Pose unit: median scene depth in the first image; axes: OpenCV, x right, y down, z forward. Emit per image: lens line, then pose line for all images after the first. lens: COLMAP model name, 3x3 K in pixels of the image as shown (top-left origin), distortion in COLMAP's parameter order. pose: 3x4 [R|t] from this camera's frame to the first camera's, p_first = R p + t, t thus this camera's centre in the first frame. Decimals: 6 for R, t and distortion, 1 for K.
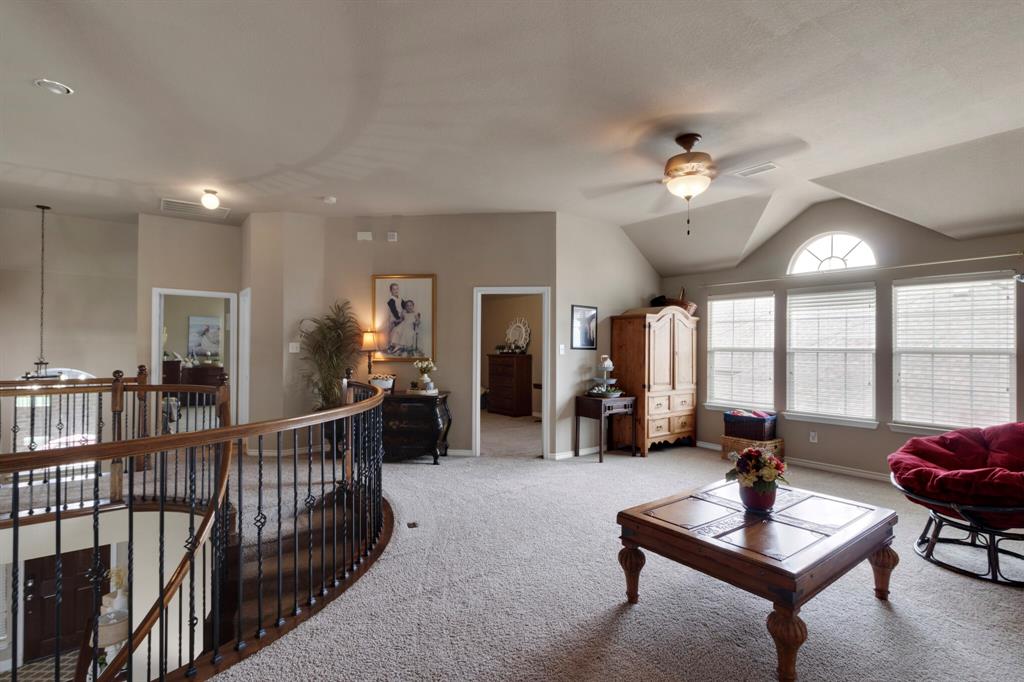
lens RADIAL K [[490.4, 0, 512.8], [0, 490.4, 342.0], [0, 0, 1]] dist [-0.000710, -0.000191]
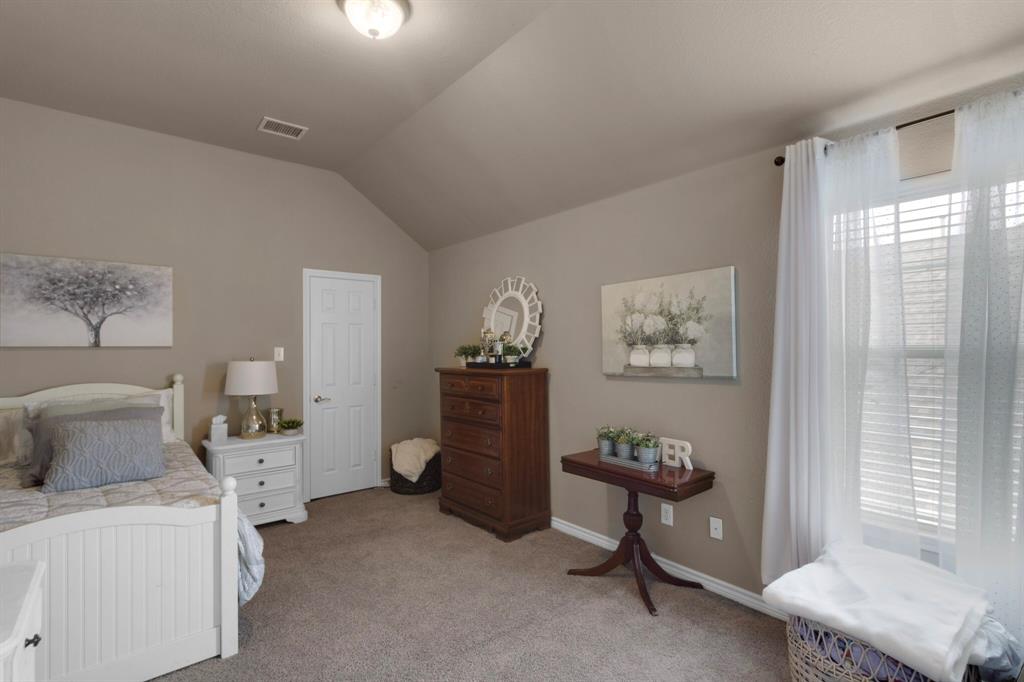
lens RADIAL K [[490.4, 0, 512.5], [0, 490.4, 342.2], [0, 0, 1]] dist [-0.000710, -0.000191]
pose [[0.999225, -0.017076, 0.035458, -0.002862], [0.017055, 0.999854, 0.000911, 0.003940], [-0.035468, -0.000306, 0.999371, 0.604307]]
